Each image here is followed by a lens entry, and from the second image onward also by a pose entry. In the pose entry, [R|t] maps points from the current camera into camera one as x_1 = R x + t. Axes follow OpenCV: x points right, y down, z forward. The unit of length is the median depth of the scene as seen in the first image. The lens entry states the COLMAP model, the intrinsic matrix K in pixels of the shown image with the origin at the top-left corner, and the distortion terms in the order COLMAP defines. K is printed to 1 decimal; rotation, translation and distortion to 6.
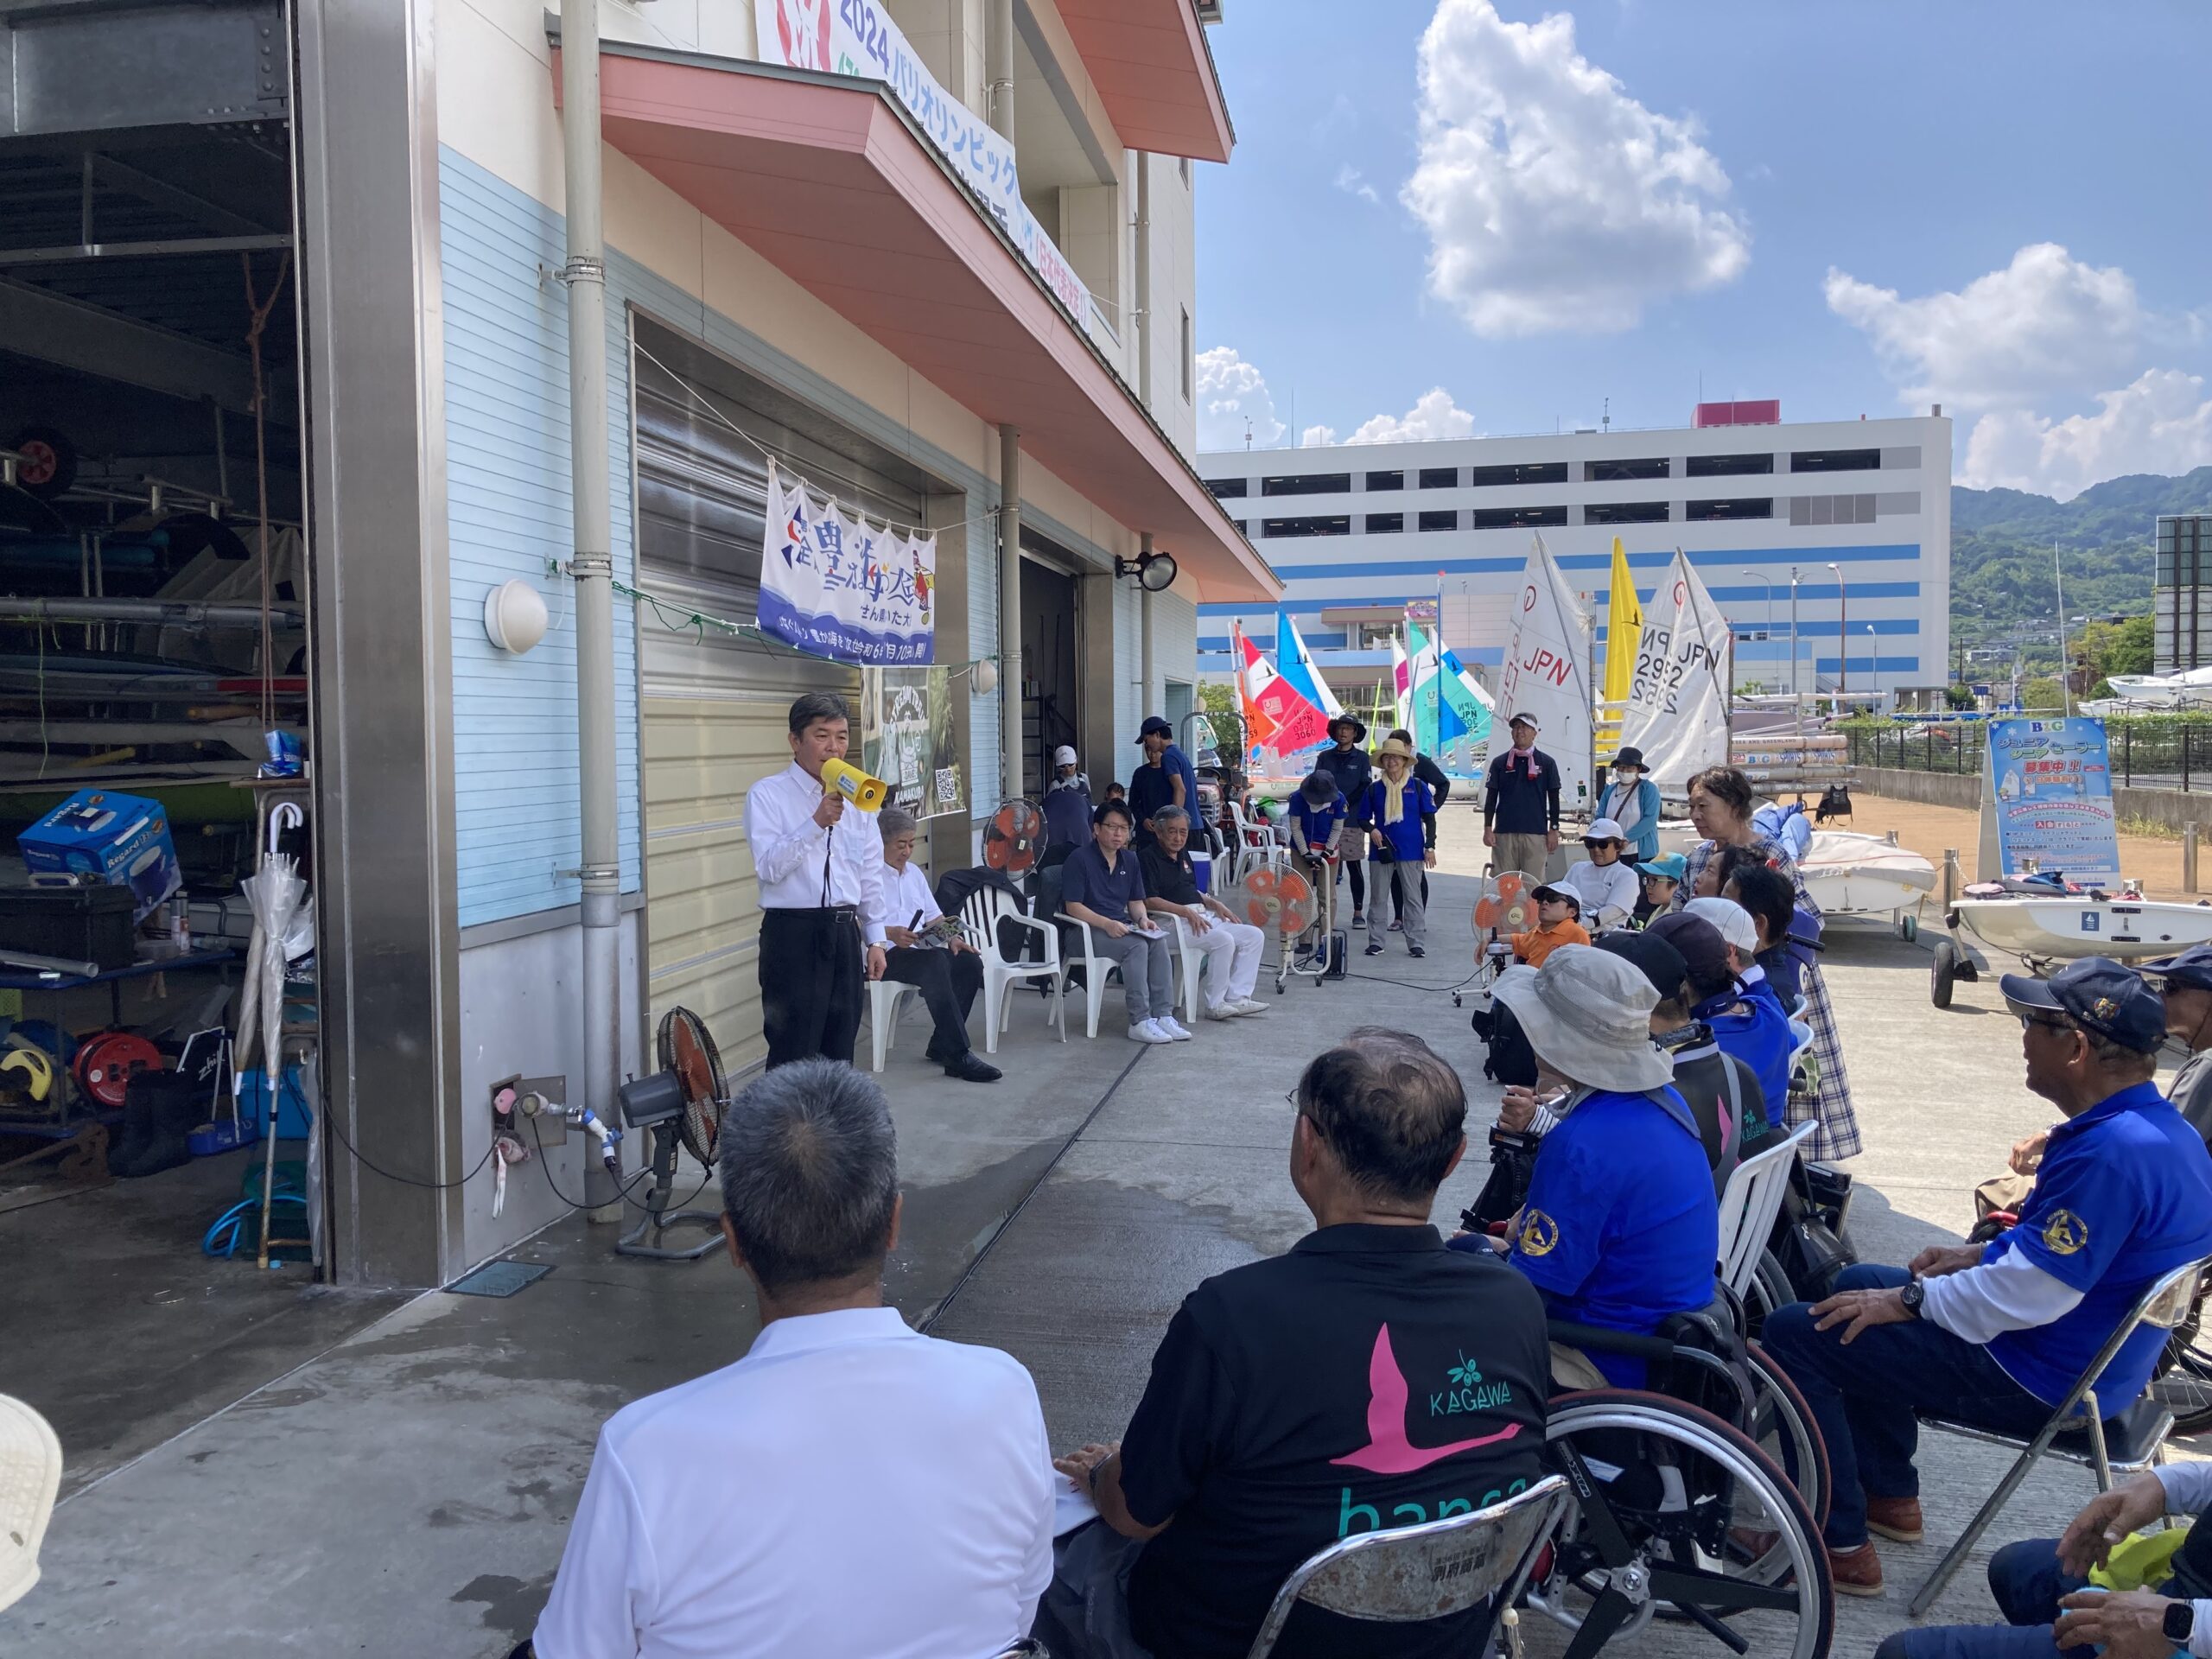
lens RADIAL K [[1828.5, 0, 1080.2], [0, 1828.5, 816.3], [0, 0, 1]] dist [0.023909, -0.014516]
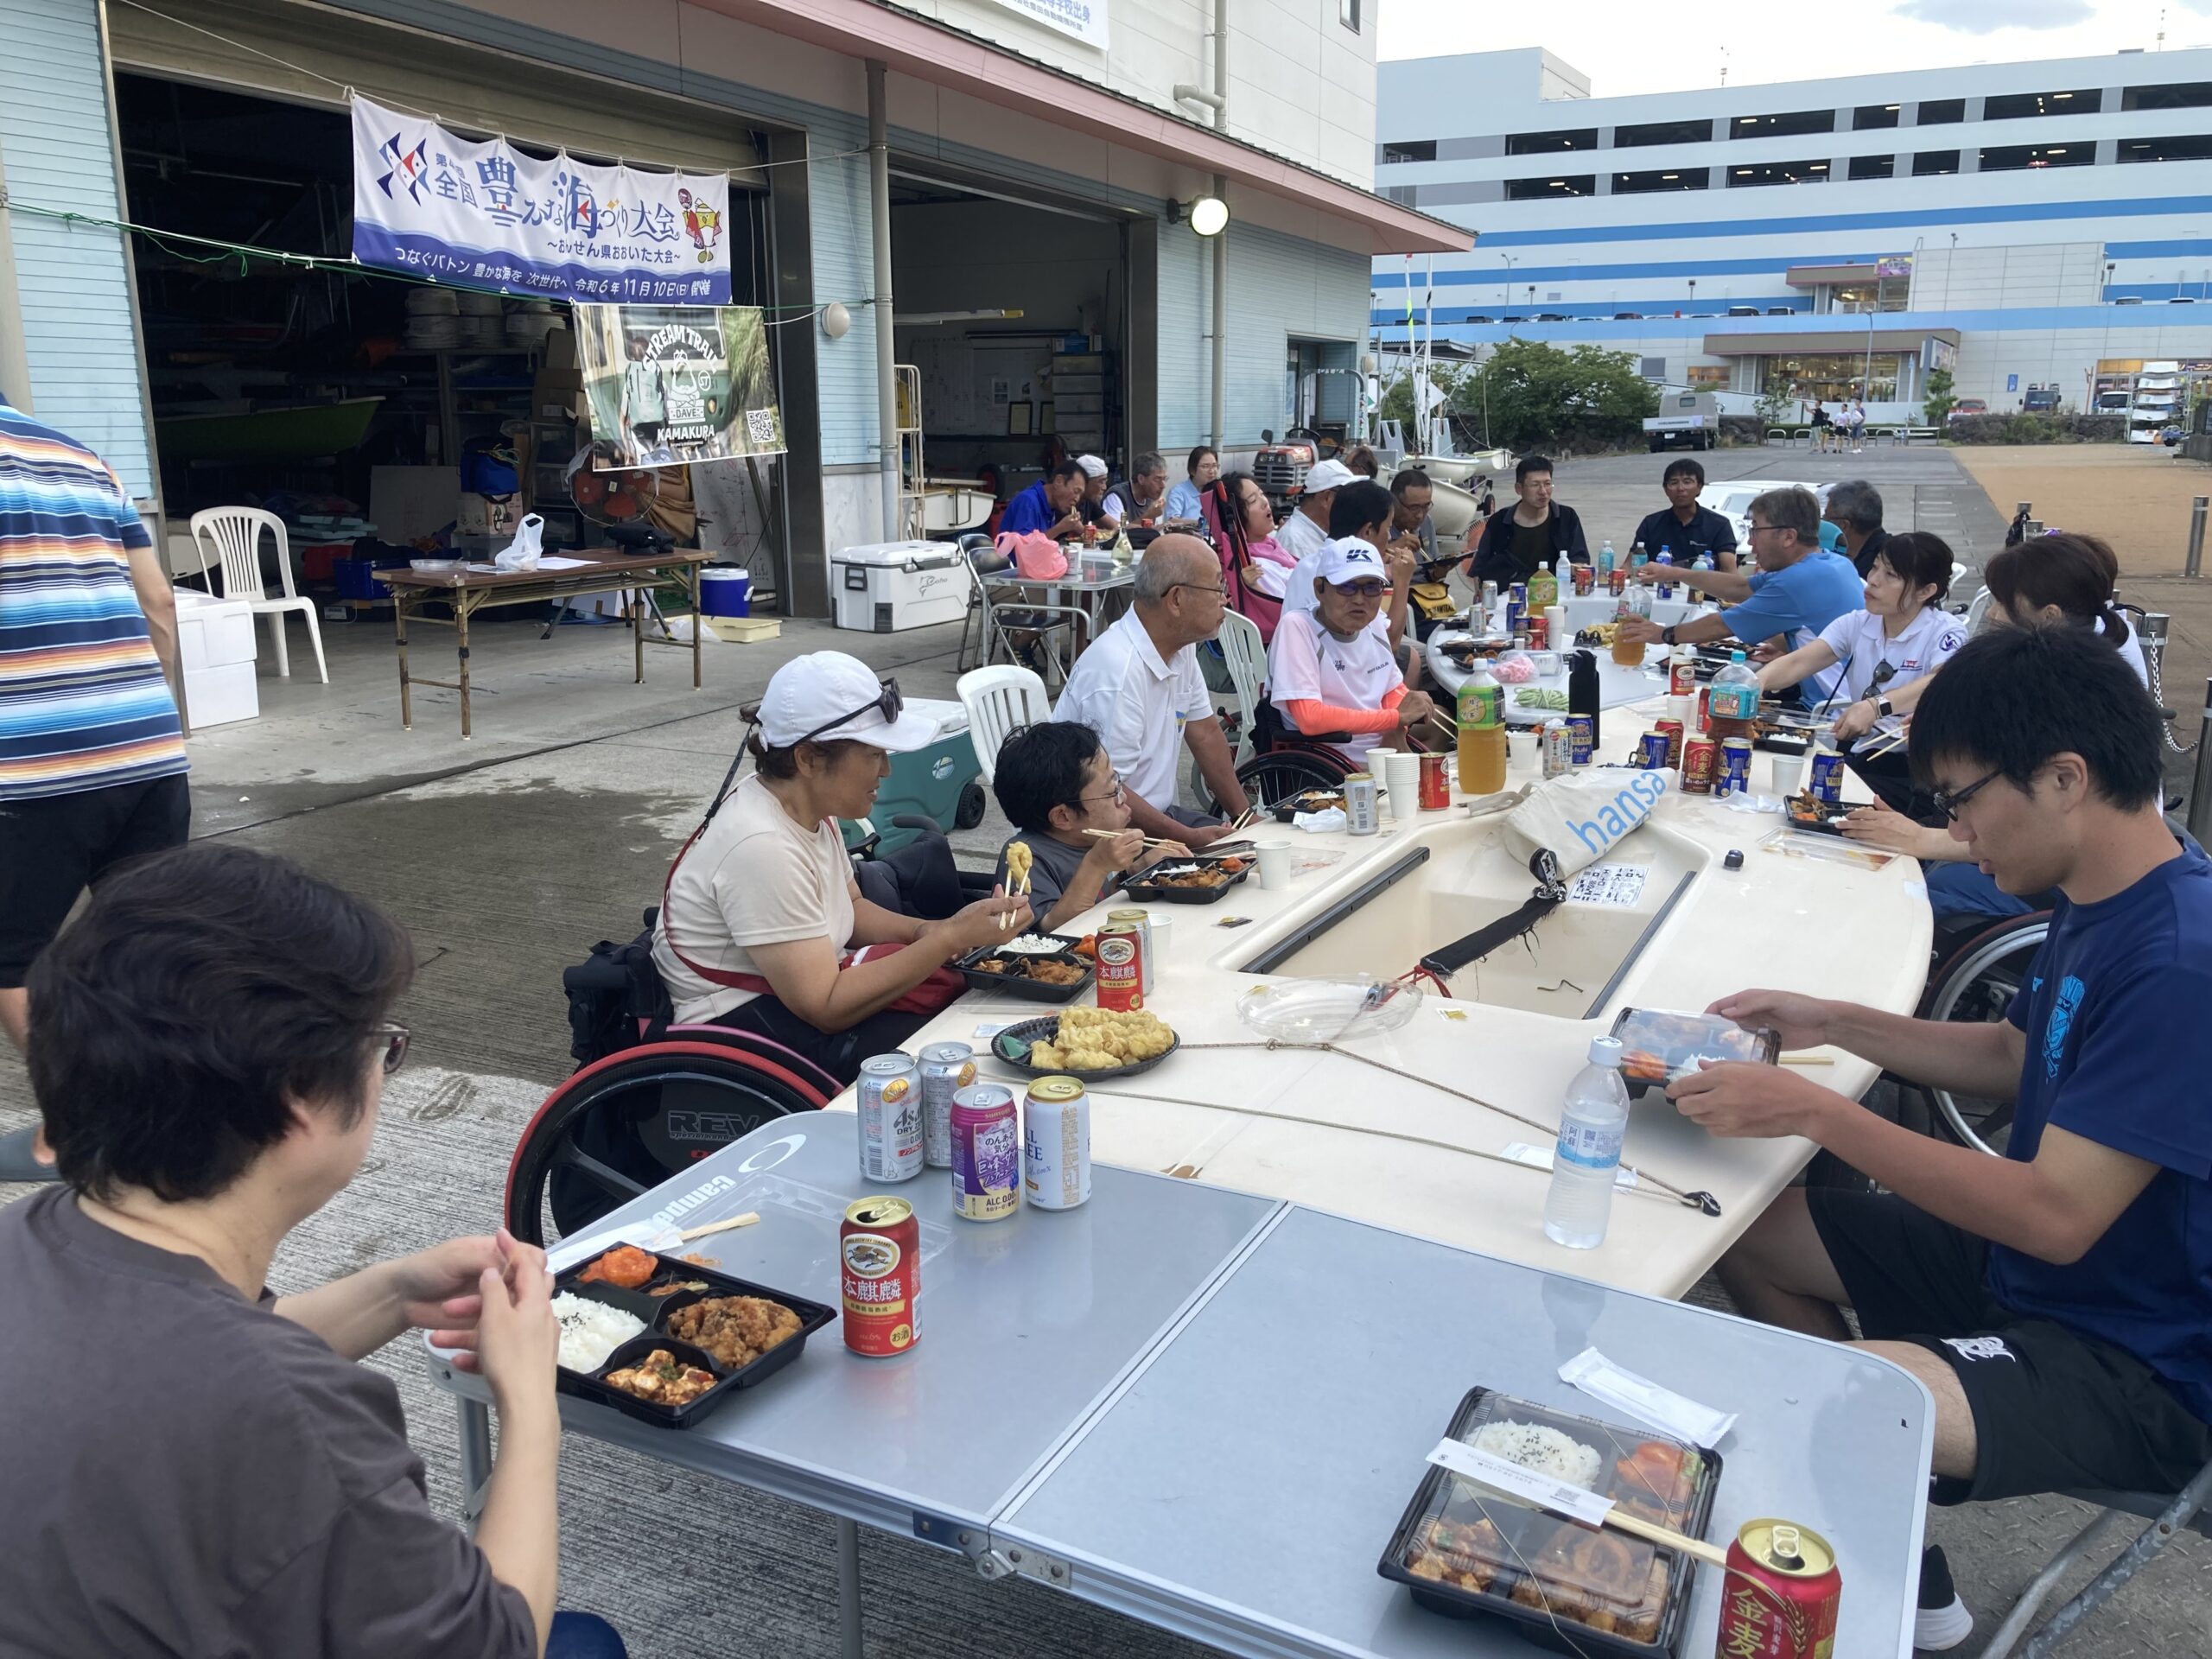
lens RADIAL K [[1834.9, 0, 1110.0], [0, 1834.9, 820.0], [0, 0, 1]] dist [0.006427, -0.001465]
pose [[0.972041, 0.051034, -0.229197, 0.389588], [-0.010696, 0.984706, 0.173897, 0.021271], [0.234566, -0.166583, 0.957721, 0.006569]]
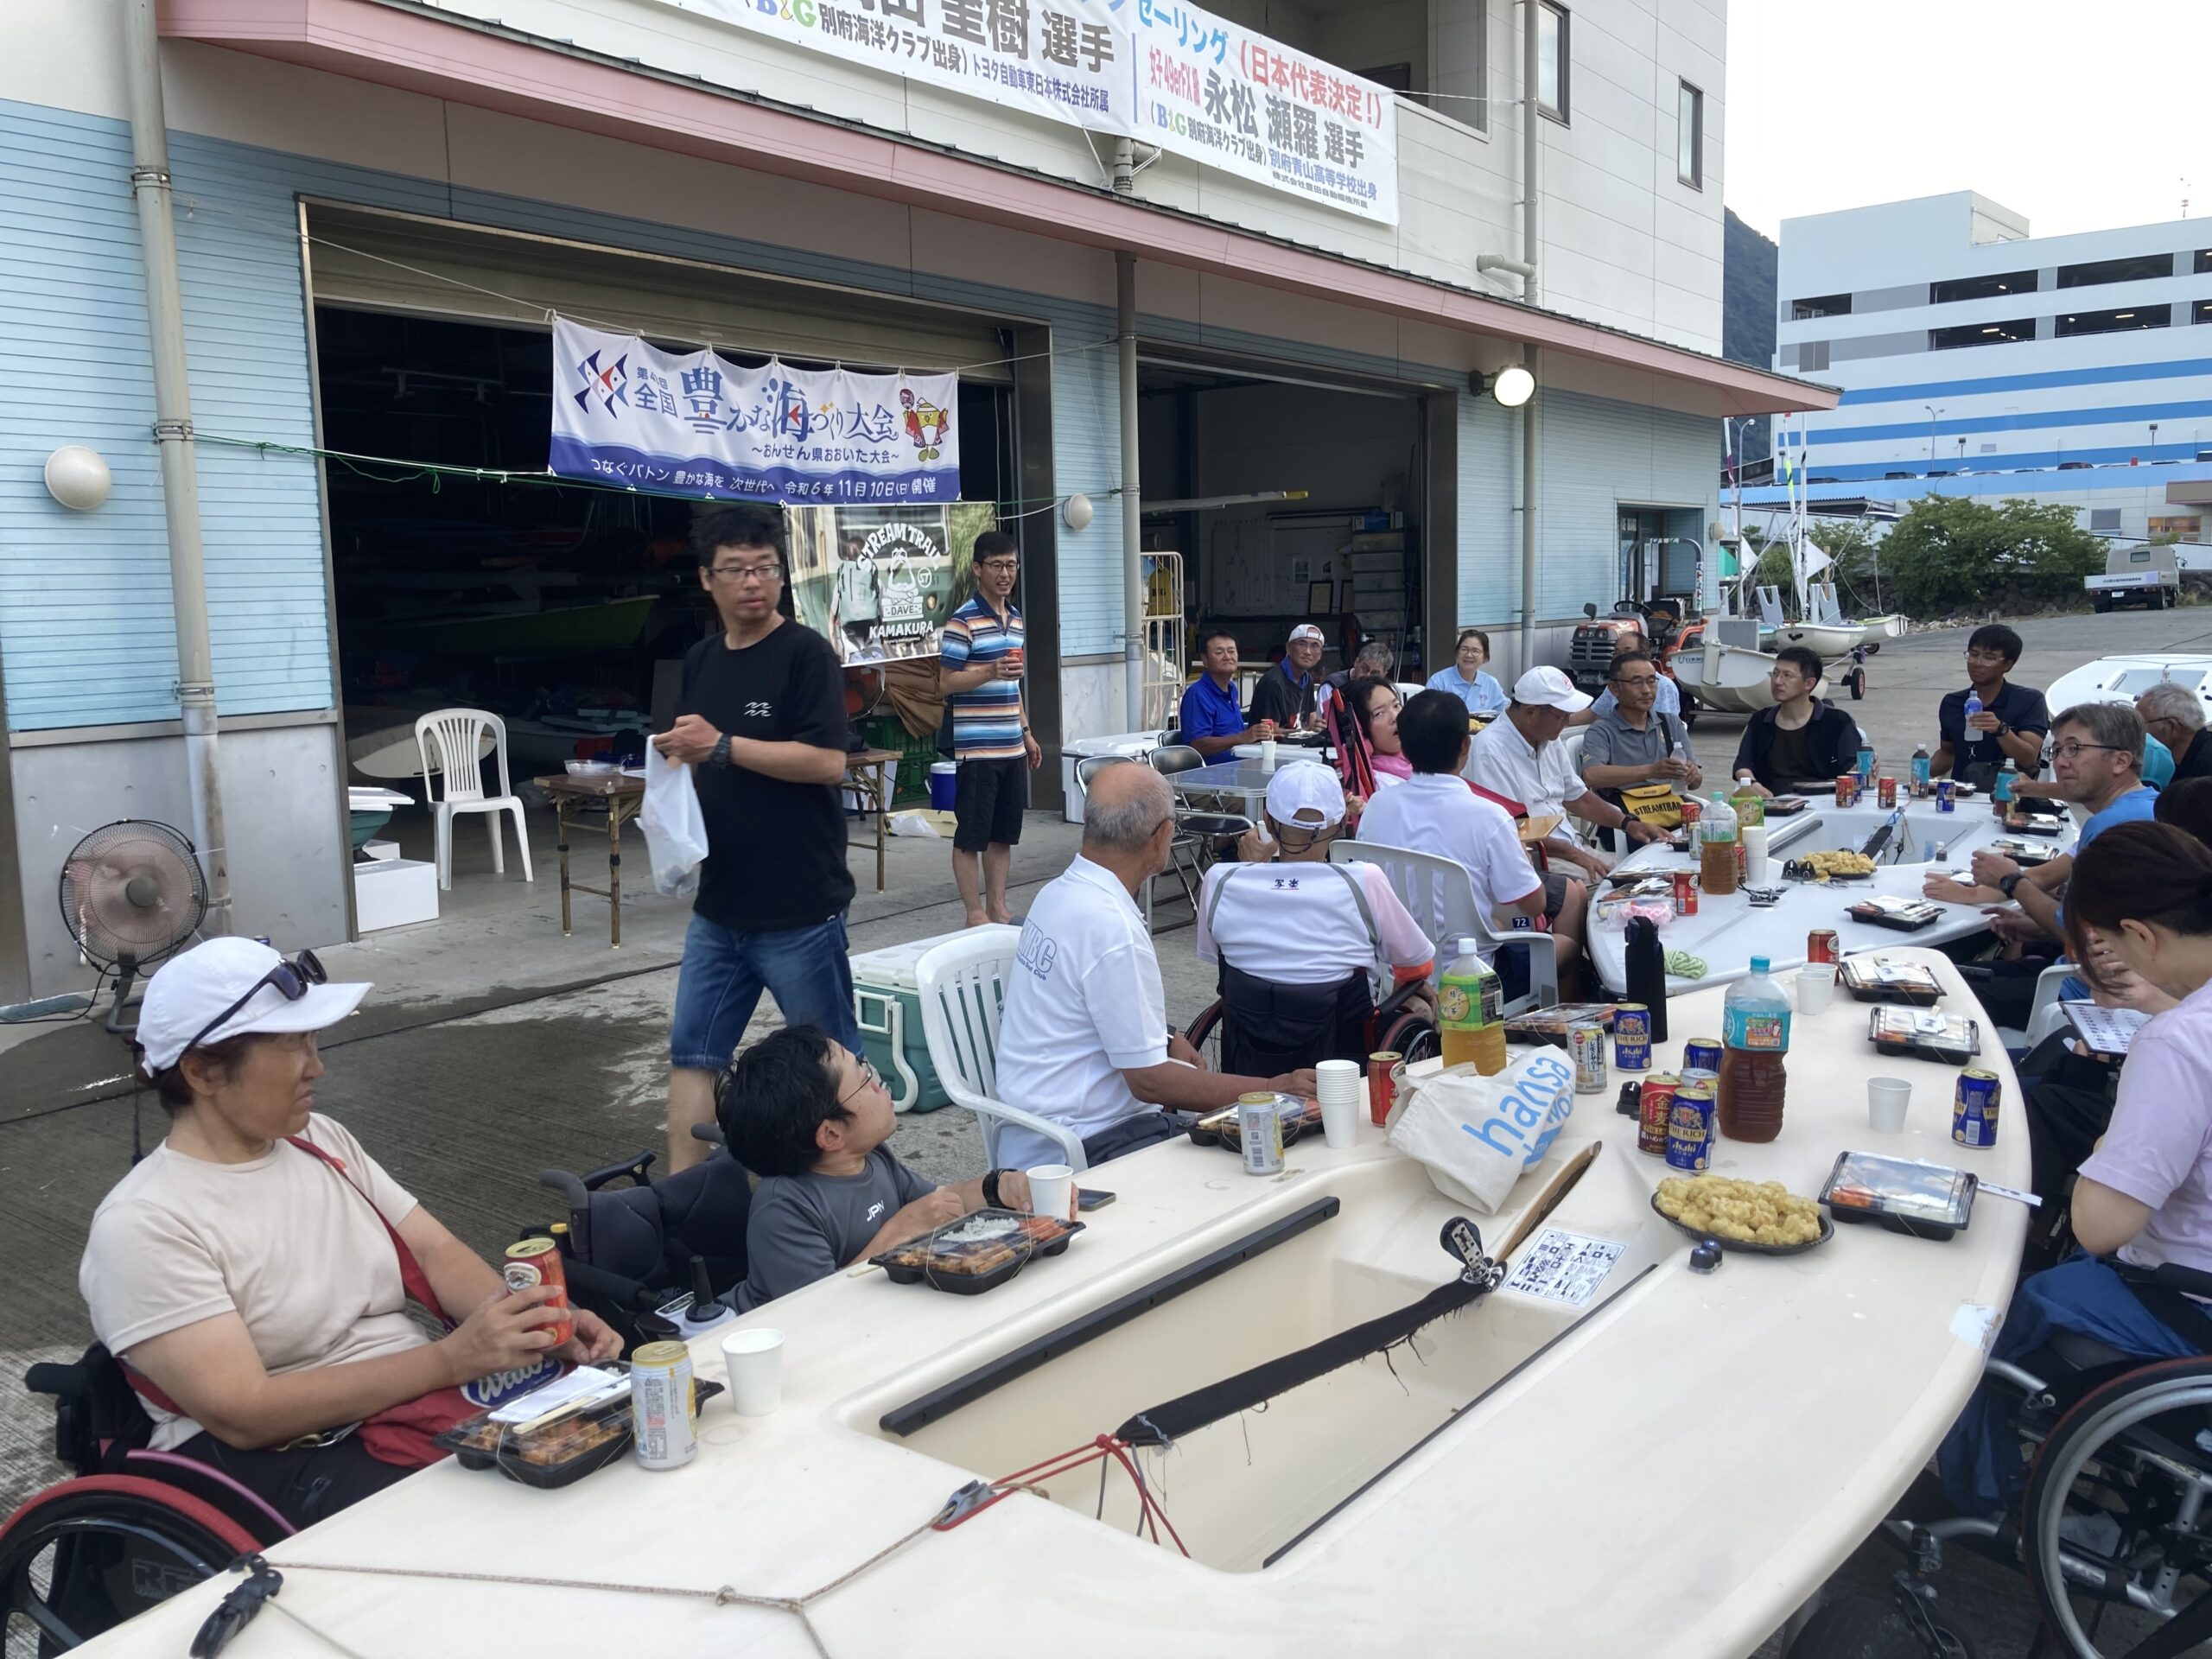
lens RADIAL K [[1828.5, 0, 1080.2], [0, 1828.5, 816.3], [0, 0, 1]] dist [0.023909, -0.014516]
pose [[0.892851, 0.037406, -0.448796, 0.457843], [0.000340, 0.996488, 0.083730, 0.007297], [0.450352, -0.074911, 0.889703, 0.108699]]
